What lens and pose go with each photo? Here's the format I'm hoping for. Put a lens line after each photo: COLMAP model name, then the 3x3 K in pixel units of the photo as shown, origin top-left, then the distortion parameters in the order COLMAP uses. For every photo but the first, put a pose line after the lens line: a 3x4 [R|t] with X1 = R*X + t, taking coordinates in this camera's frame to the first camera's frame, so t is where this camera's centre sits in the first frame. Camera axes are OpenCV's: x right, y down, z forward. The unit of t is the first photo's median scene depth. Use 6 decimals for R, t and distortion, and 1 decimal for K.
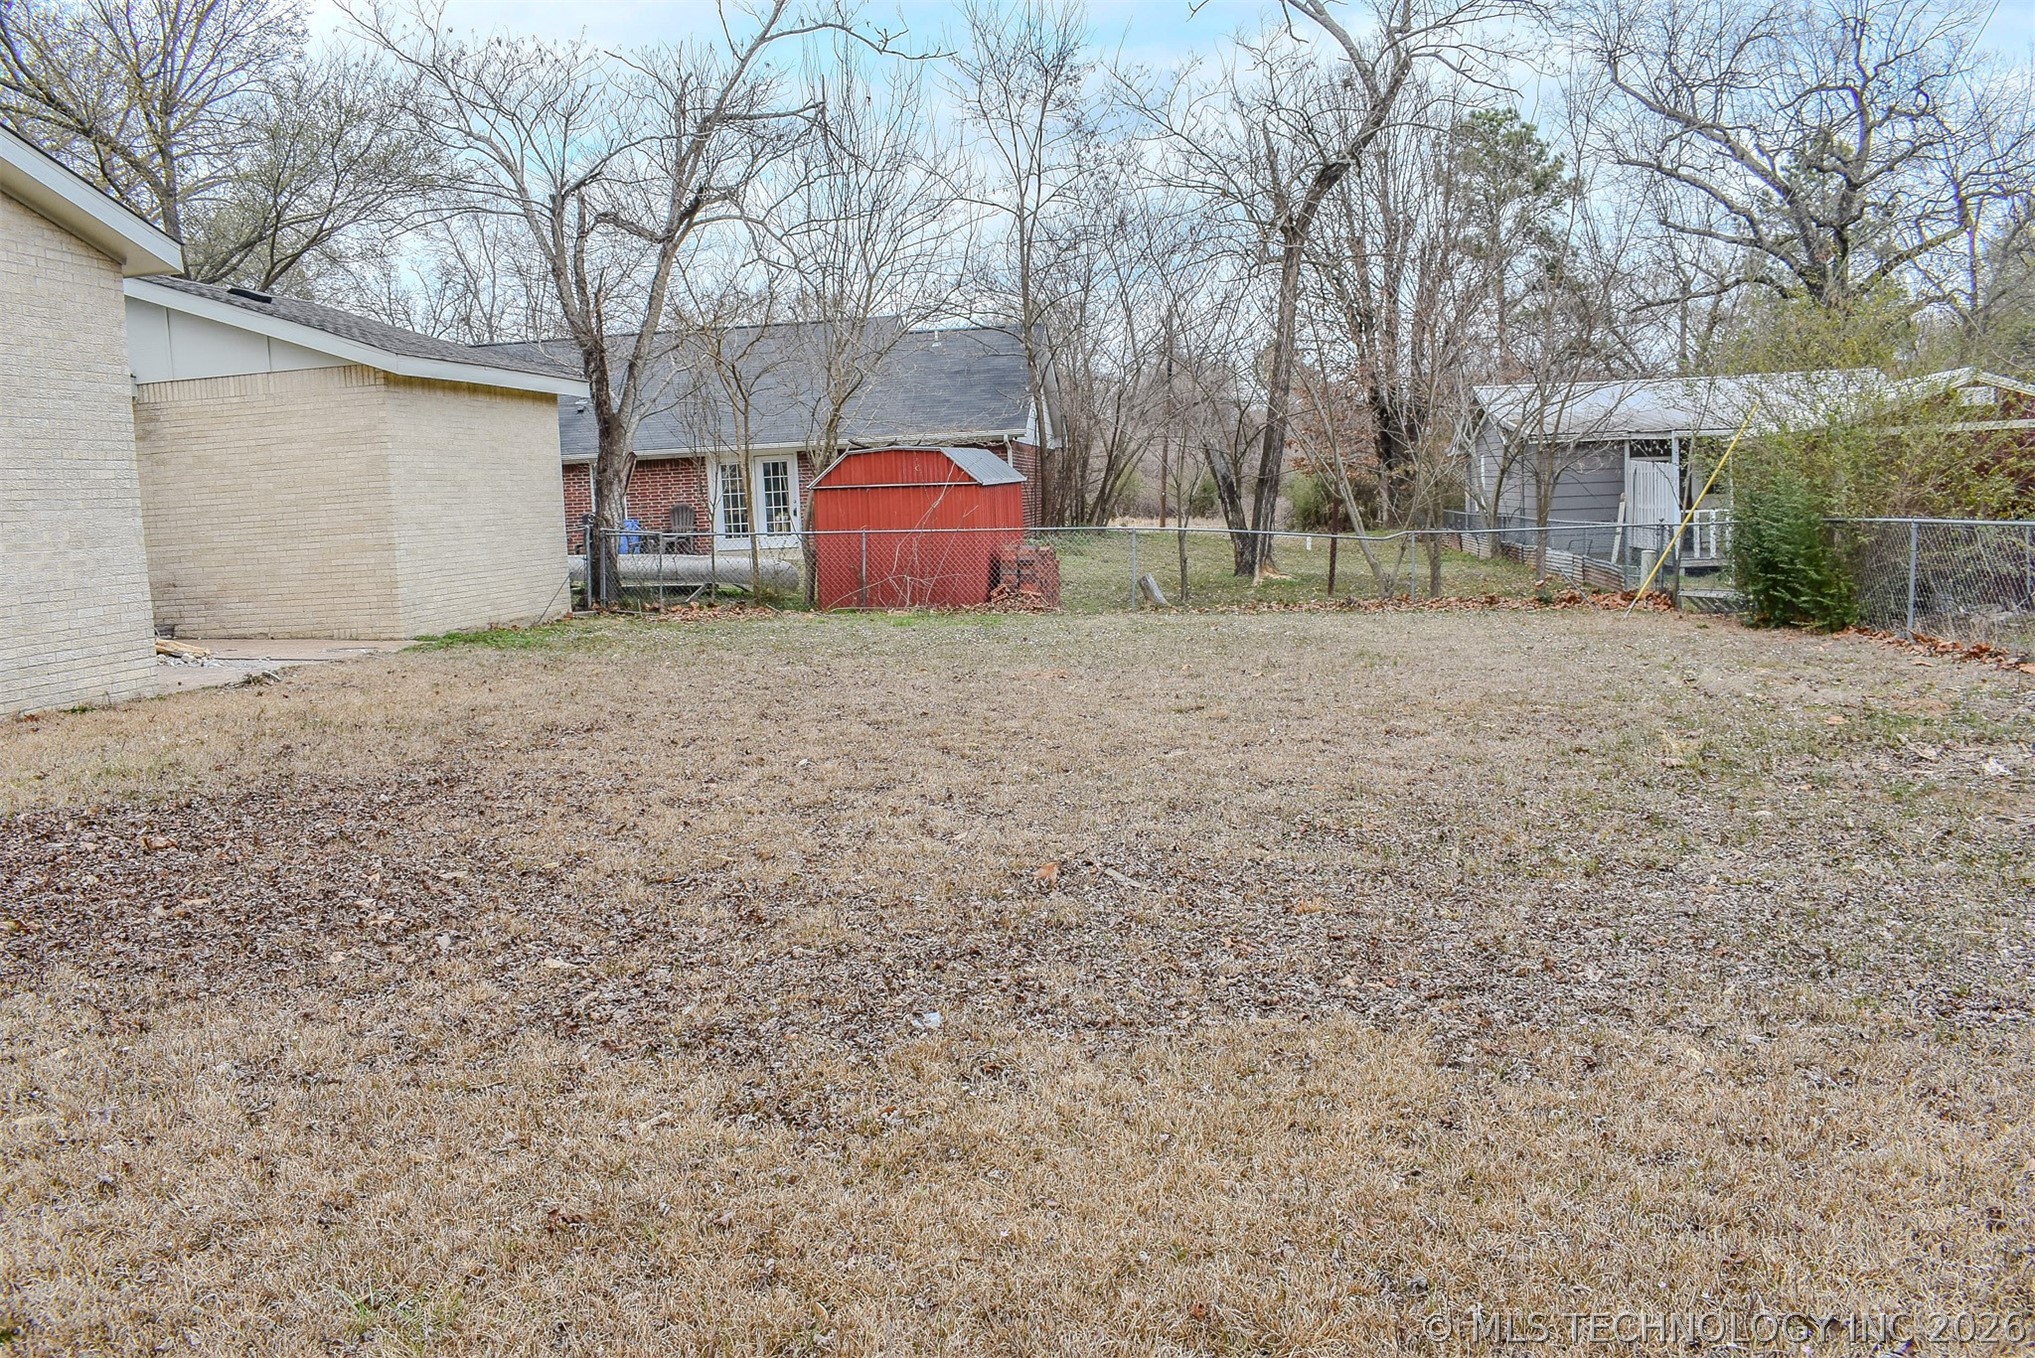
lens RADIAL K [[1601.2, 0, 1027.2], [0, 1601.2, 679.3], [0, 0, 1]] dist [-0.087221, 0.010205]
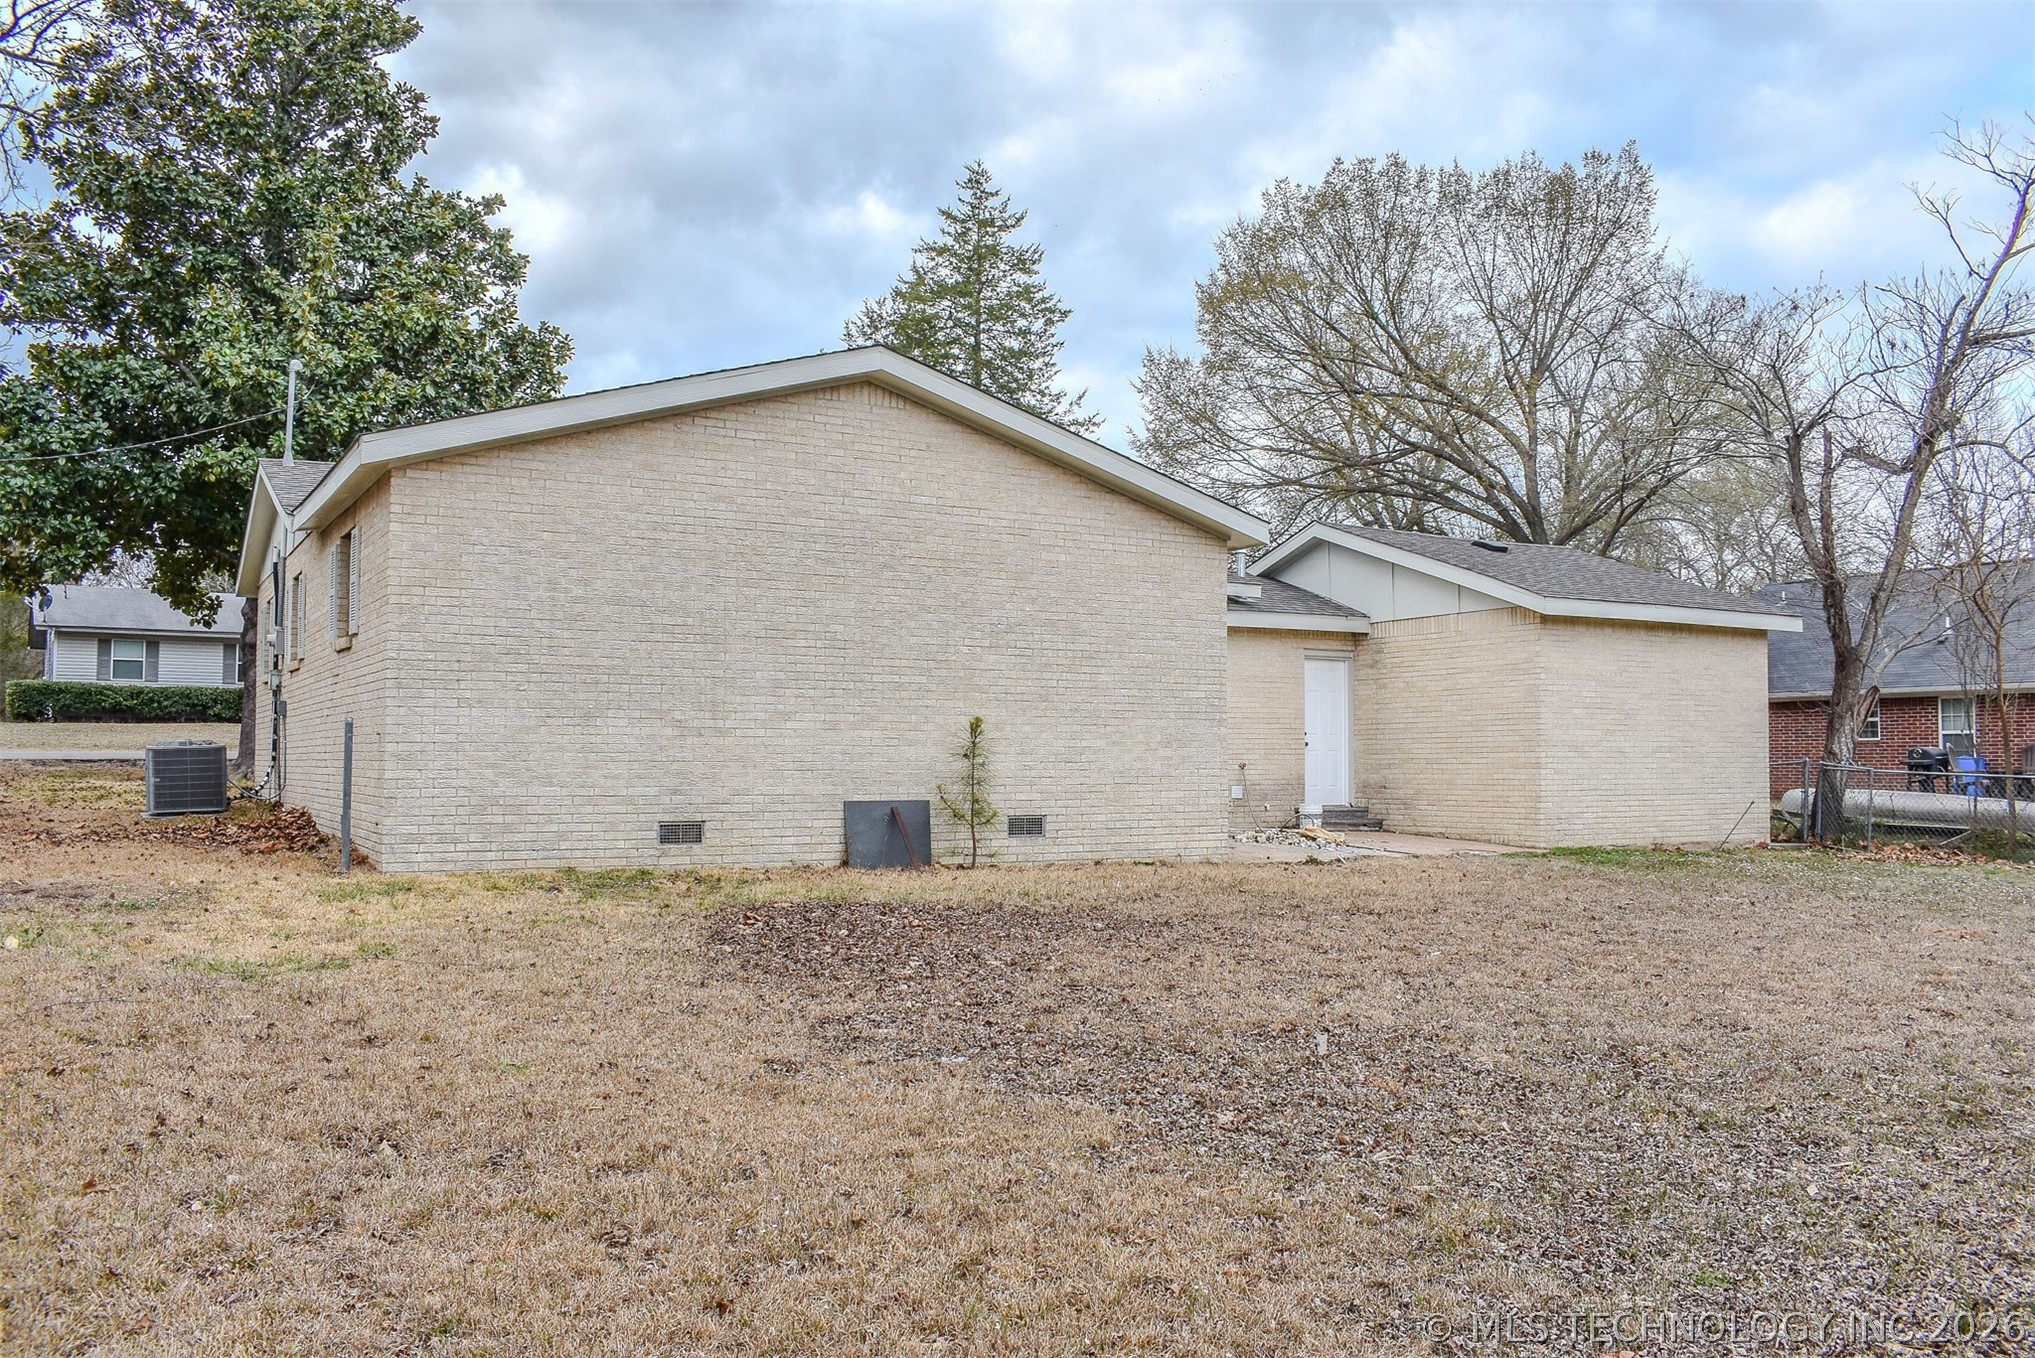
lens RADIAL K [[1601.2, 0, 1027.2], [0, 1601.2, 679.3], [0, 0, 1]] dist [-0.087221, 0.010205]
pose [[0.625373, 0.009531, -0.780268, 0.244268], [-0.120247, 0.989159, -0.084294, -0.005560], [0.771006, 0.146540, 0.619739, 0.009004]]
